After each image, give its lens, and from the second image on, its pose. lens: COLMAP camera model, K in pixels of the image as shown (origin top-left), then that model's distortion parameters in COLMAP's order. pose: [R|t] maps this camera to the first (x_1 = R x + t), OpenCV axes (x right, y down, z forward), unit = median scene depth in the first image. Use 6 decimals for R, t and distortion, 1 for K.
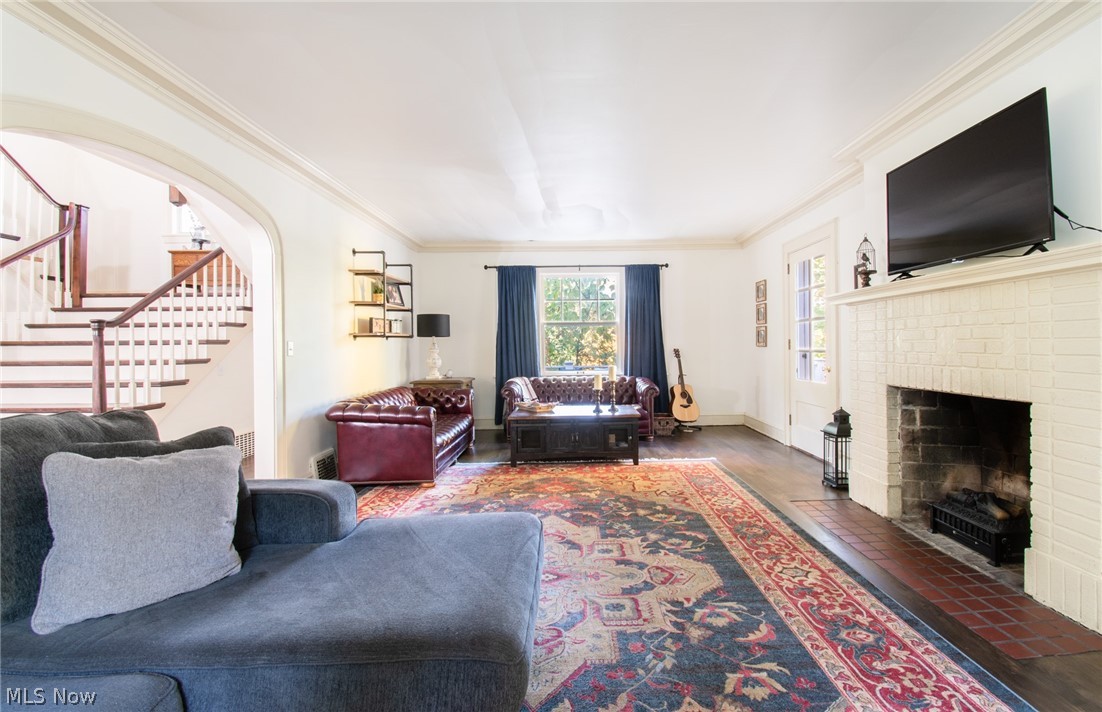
lens RADIAL K [[502.1, 0, 588.4], [0, 502.1, 353.1], [0, 0, 1]] dist [-0.033082, -0.000339]
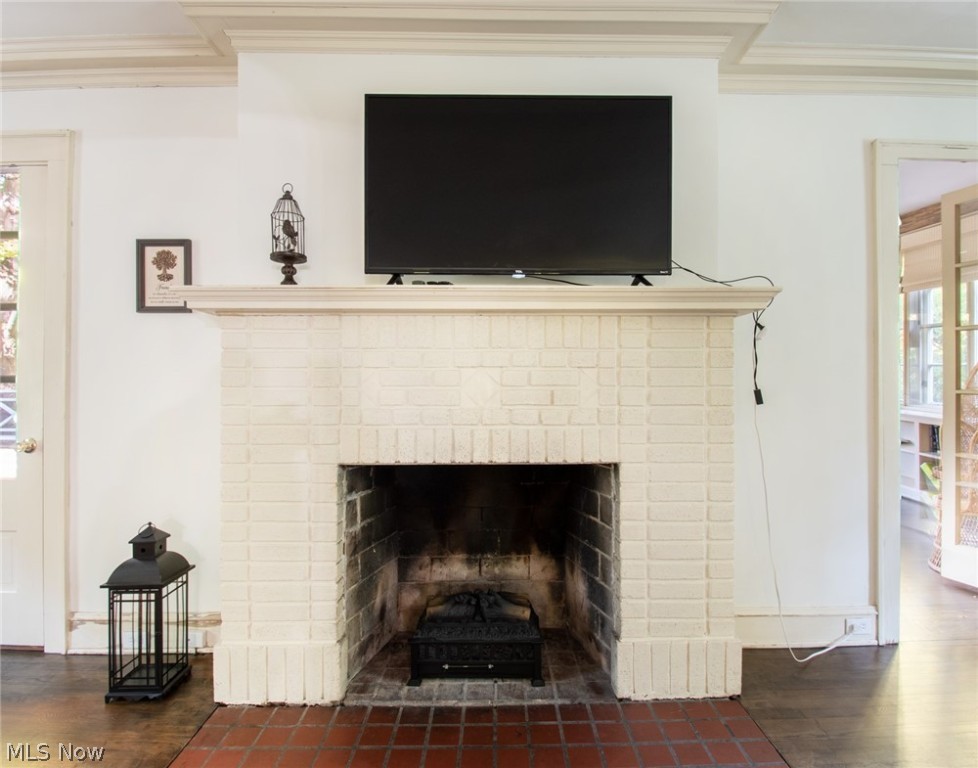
lens RADIAL K [[527.9, 0, 489.0], [0, 527.9, 384.0], [0, 0, 1]] dist [0.018461, -0.030838]
pose [[0.018369, 0.017400, 0.999680, 0.000167], [0.015451, 0.999724, -0.017685, -0.014582], [-0.999712, 0.015771, 0.018095, 0.824103]]
